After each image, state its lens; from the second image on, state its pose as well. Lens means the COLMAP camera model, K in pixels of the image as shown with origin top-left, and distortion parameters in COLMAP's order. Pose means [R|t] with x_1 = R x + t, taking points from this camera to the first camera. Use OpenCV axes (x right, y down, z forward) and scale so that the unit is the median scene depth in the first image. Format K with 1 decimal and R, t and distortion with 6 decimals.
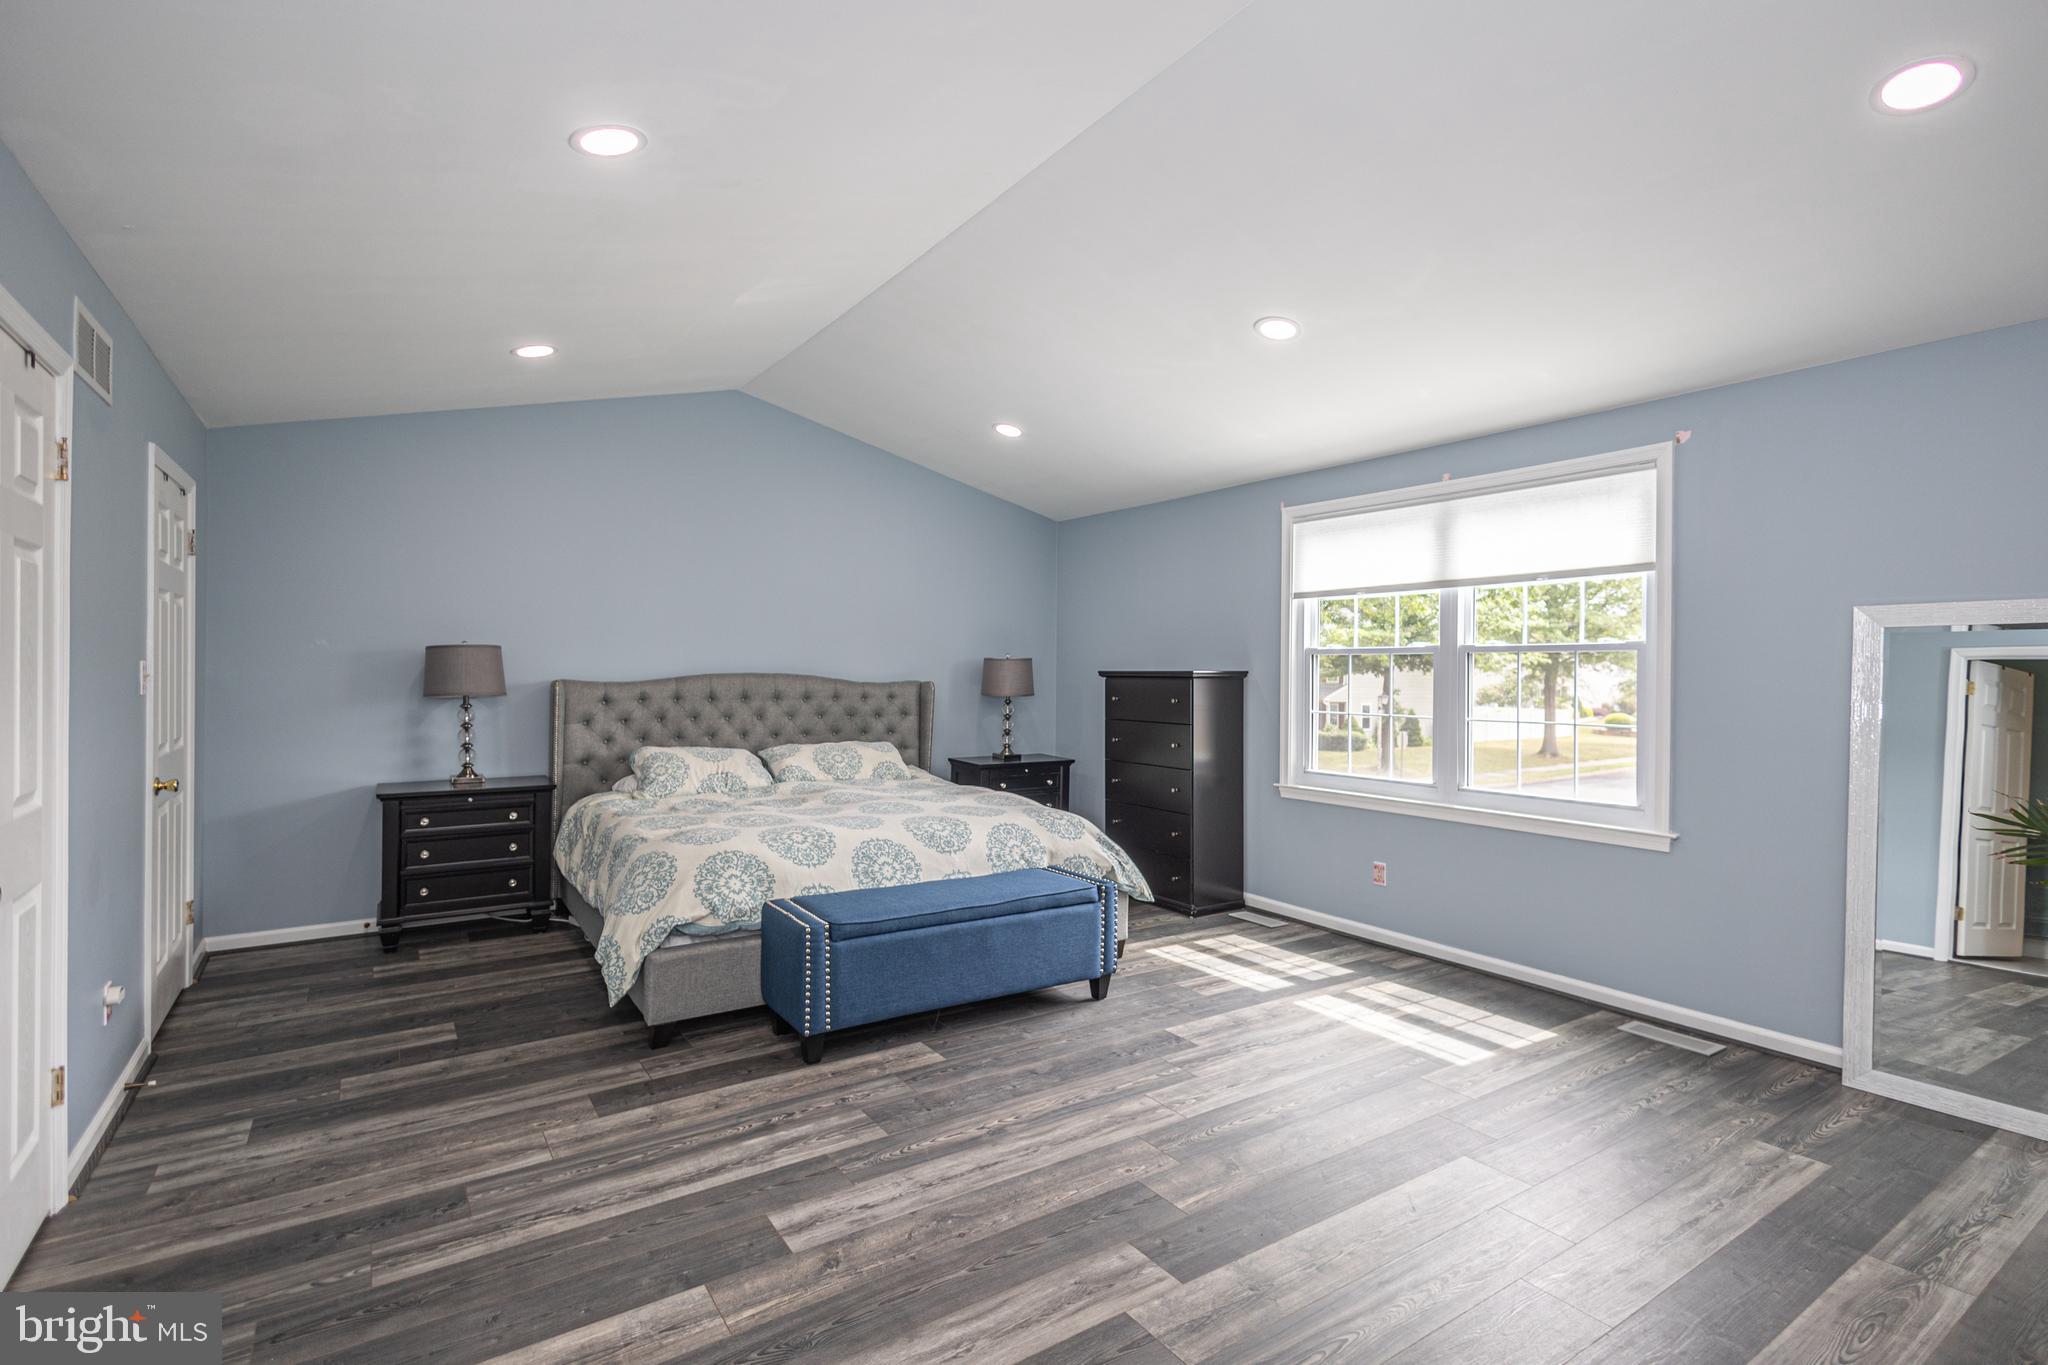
lens RADIAL K [[962.6, 0, 995.9], [0, 962.6, 671.0], [0, 0, 1]] dist [0.002720, 0.000487]
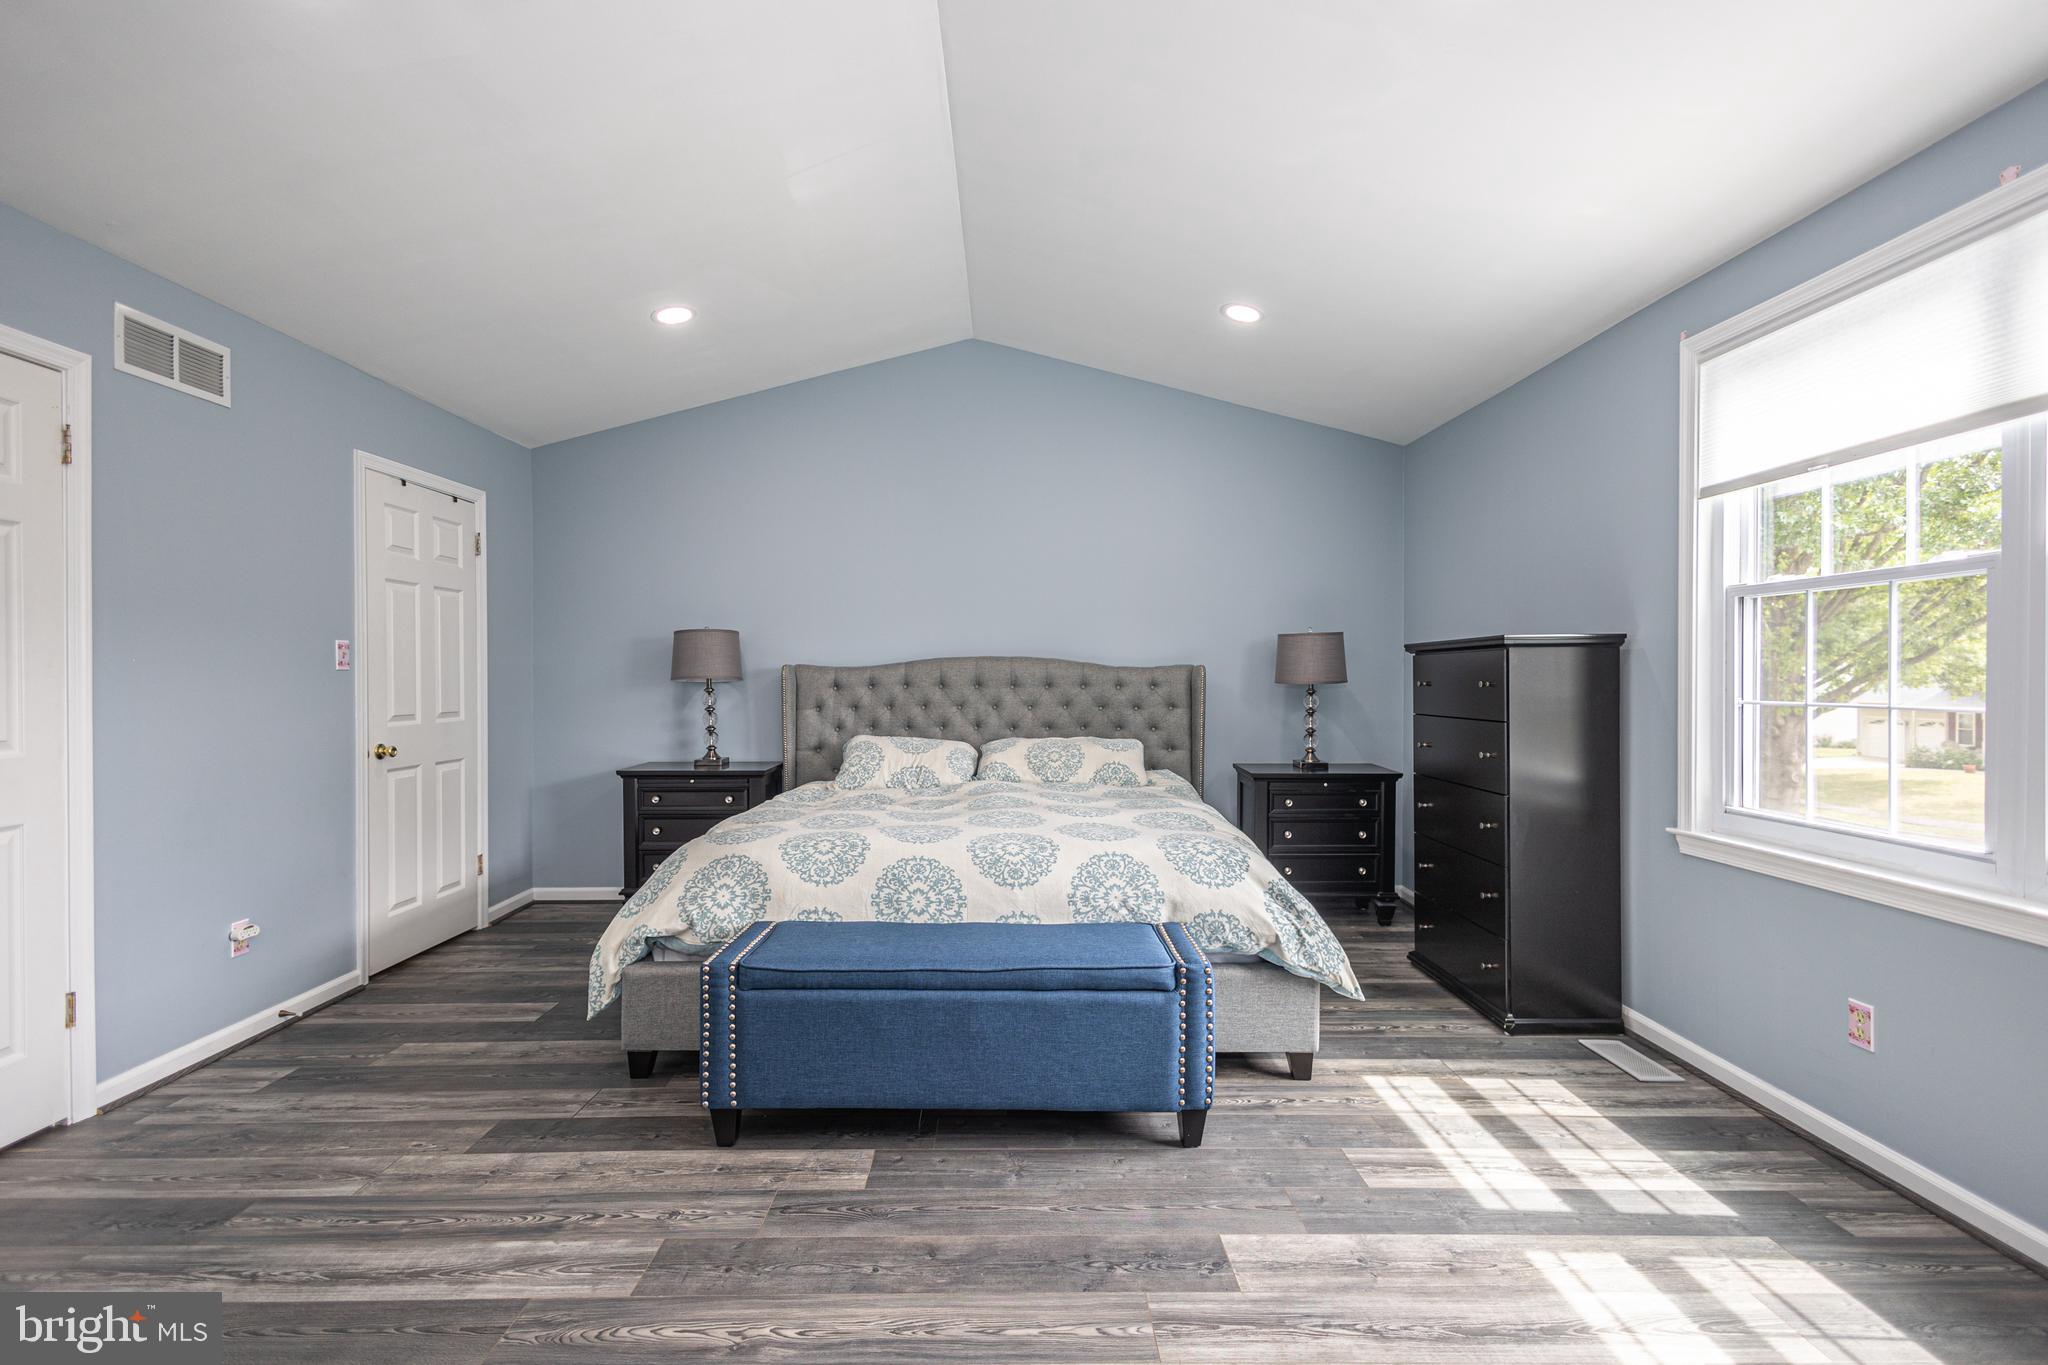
lens RADIAL K [[953.0, 0, 1001.9], [0, 953.0, 683.1], [0, 0, 1]] dist [0.005856, -0.000894]
pose [[0.849655, -0.001394, -0.527337, 0.331078], [0.004027, 0.999985, 0.003844, 0.035795], [0.527323, -0.005390, 0.849648, 0.406302]]
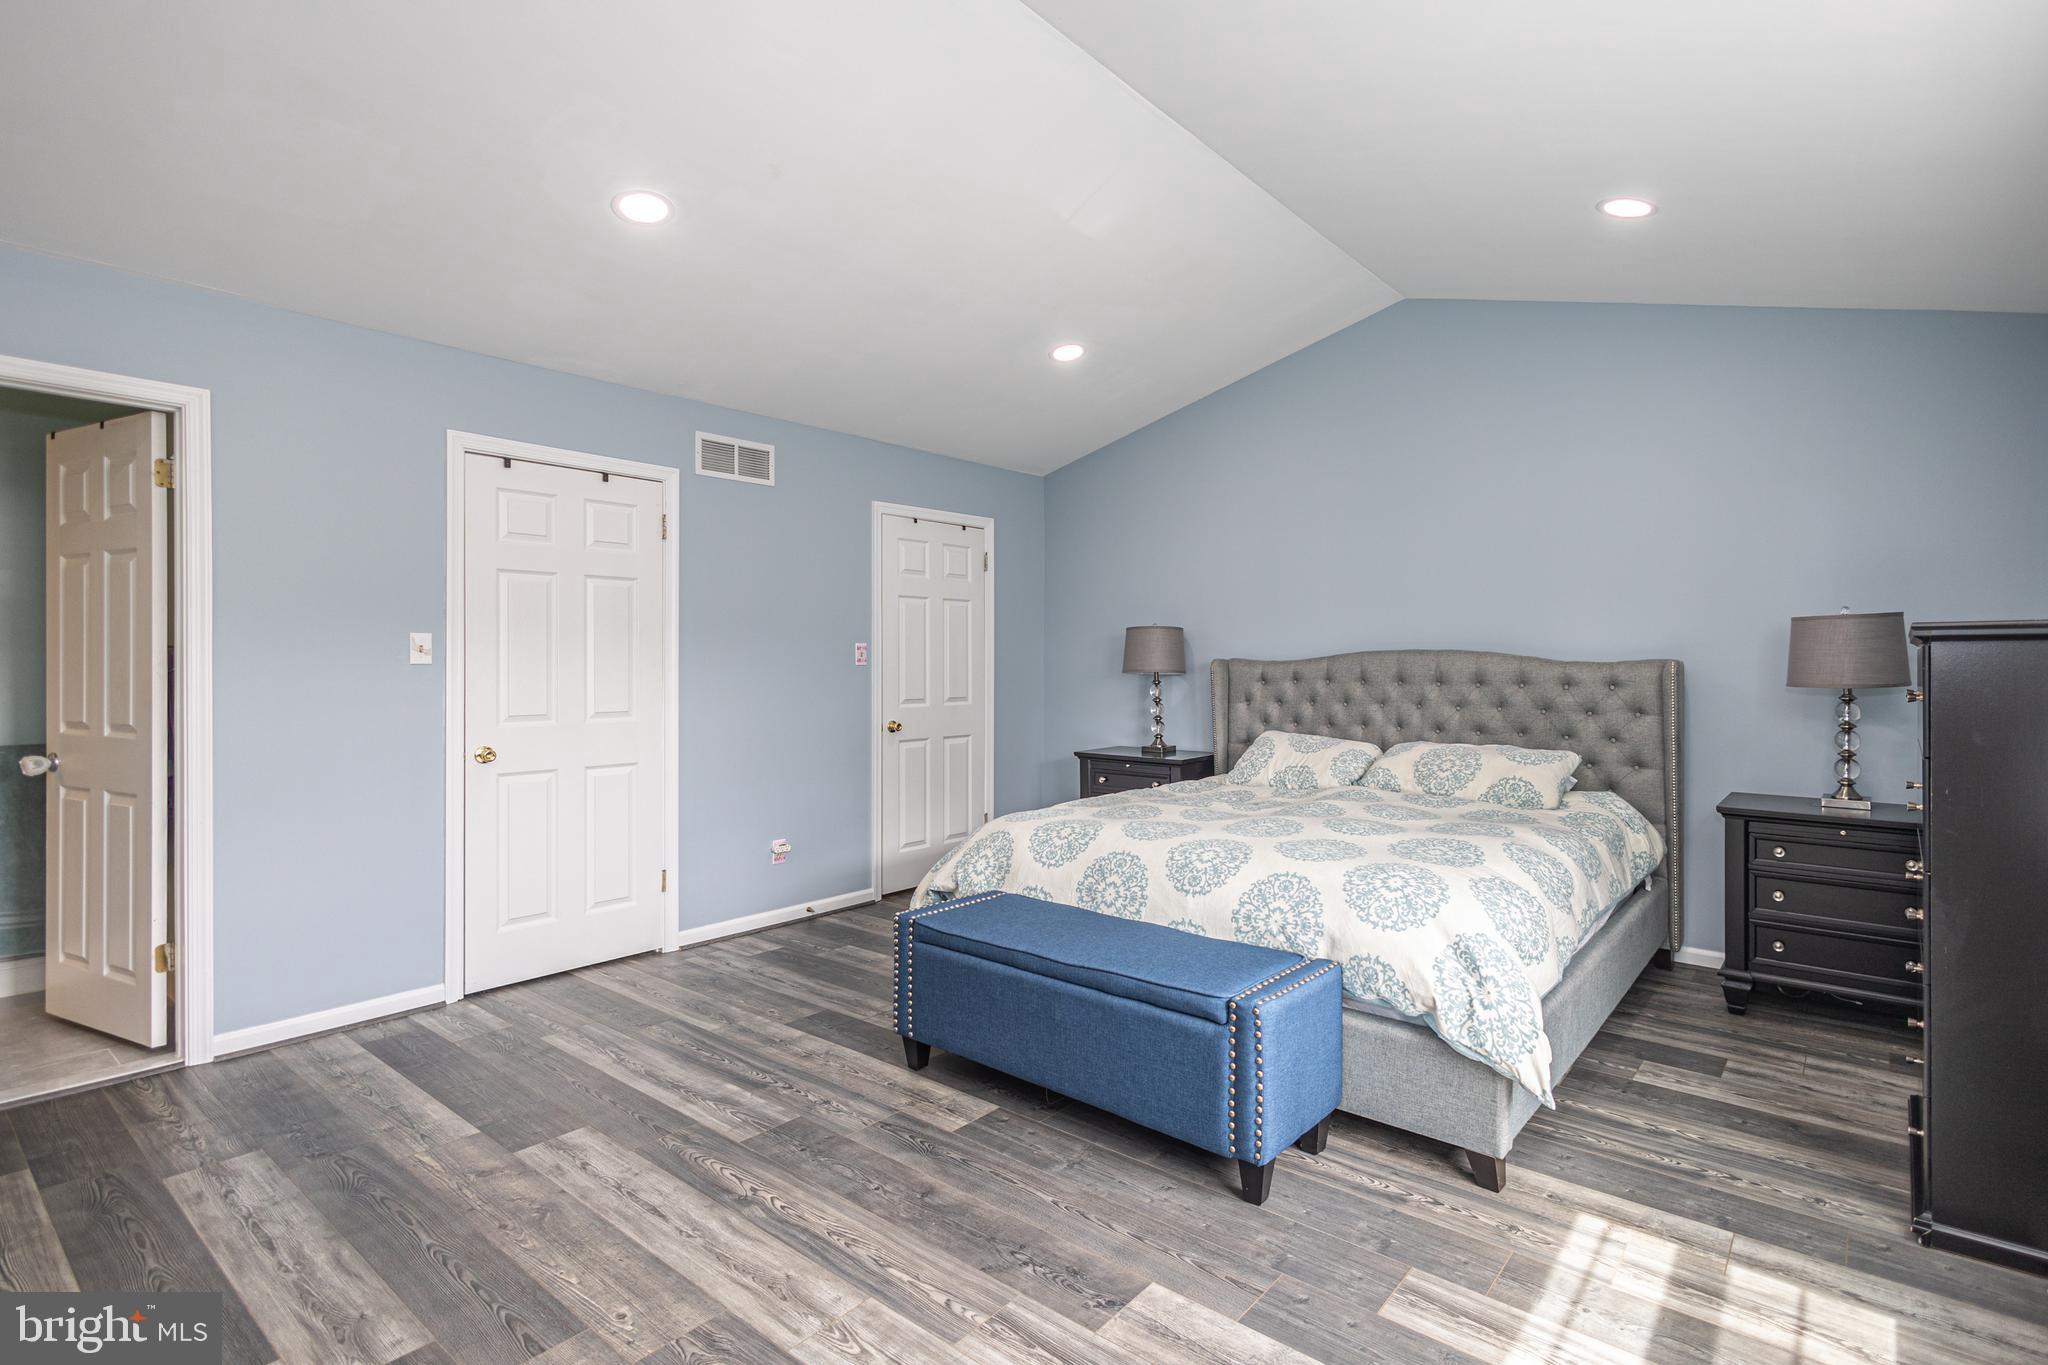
lens RADIAL K [[966.7, 0, 1057.7], [0, 966.7, 665.3], [0, 0, 1]] dist [0.007253, -0.000574]
pose [[0.338592, 0.000284, -0.940933, 0.606116], [0.000887, 0.999999, 0.000621, 0.022261], [0.940933, -0.001045, 0.338591, 0.693749]]
